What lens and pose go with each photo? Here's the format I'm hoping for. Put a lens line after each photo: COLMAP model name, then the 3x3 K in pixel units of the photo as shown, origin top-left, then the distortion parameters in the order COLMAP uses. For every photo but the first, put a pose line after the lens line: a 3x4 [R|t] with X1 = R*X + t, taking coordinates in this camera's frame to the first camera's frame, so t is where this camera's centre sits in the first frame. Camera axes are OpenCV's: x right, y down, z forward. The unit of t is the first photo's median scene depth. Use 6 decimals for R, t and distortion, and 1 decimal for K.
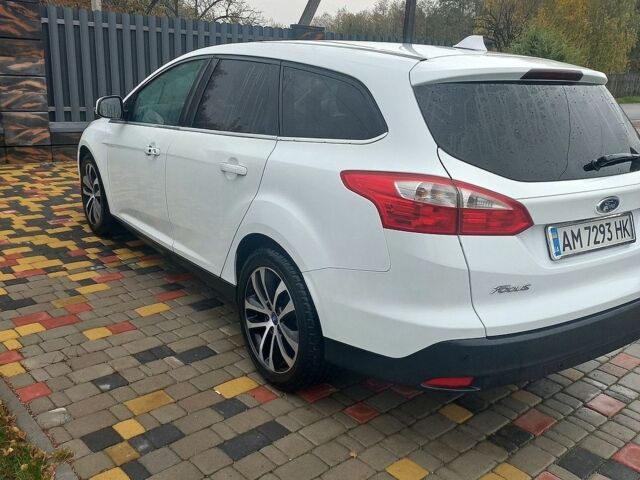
lens RADIAL K [[608.8, 0, 324.5], [0, 608.8, 241.4], [0, 0, 1]] dist [0.053606, 0.000000]
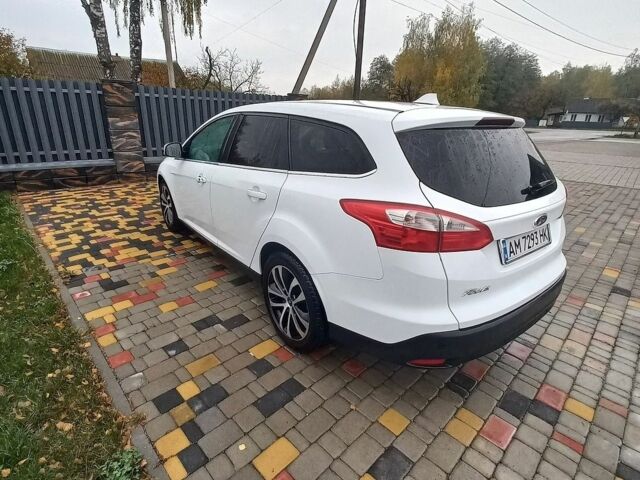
lens RADIAL K [[335.4, 0, 314.5], [0, 335.4, 234.6], [0, 0, 1]] dist [0.005540, 0.005795]
pose [[0.999403, -0.029084, 0.018662, -0.036507], [0.028020, 0.998095, 0.054969, -0.070196], [-0.020225, -0.054414, 0.998314, 0.242407]]
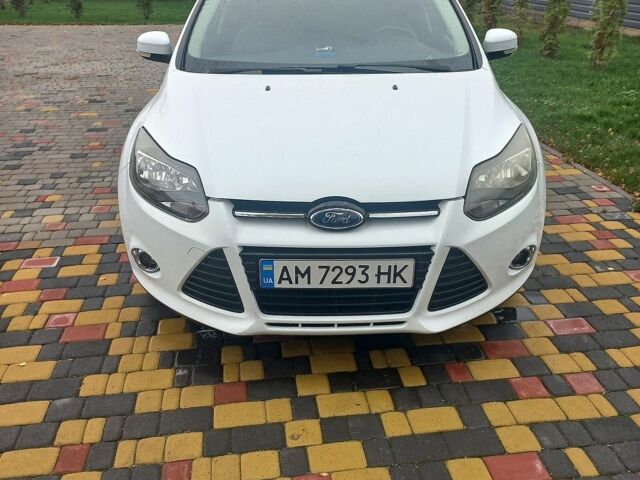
lens RADIAL K [[608.8, 0, 323.6], [0, 608.8, 239.2], [0, 0, 1]] dist [0.053606, 0.000000]
pose [[-0.819164, -0.278145, 0.501604, -0.987191], [0.129147, 0.762638, 0.633801, -0.874474], [-0.558831, 0.583968, -0.588804, 2.723696]]
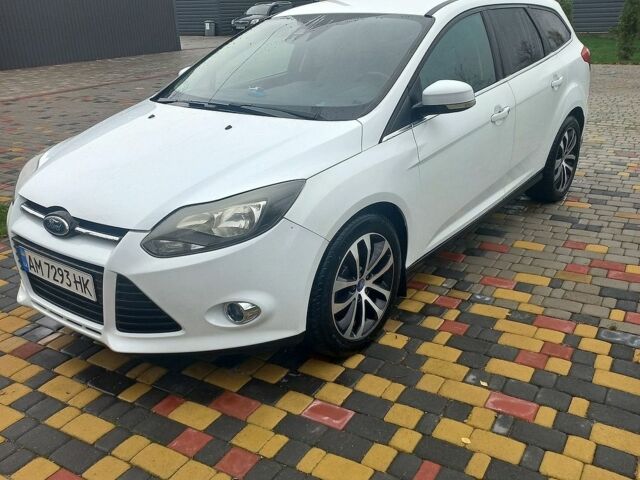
lens RADIAL K [[608.8, 0, 317.8], [0, 608.8, 240.3], [0, 0, 1]] dist [0.053606, 0.000000]
pose [[-0.286655, -0.382571, 0.878333, -1.536130], [0.284620, 0.841406, 0.459377, -0.692775], [-0.914779, 0.381674, -0.132306, 2.011155]]
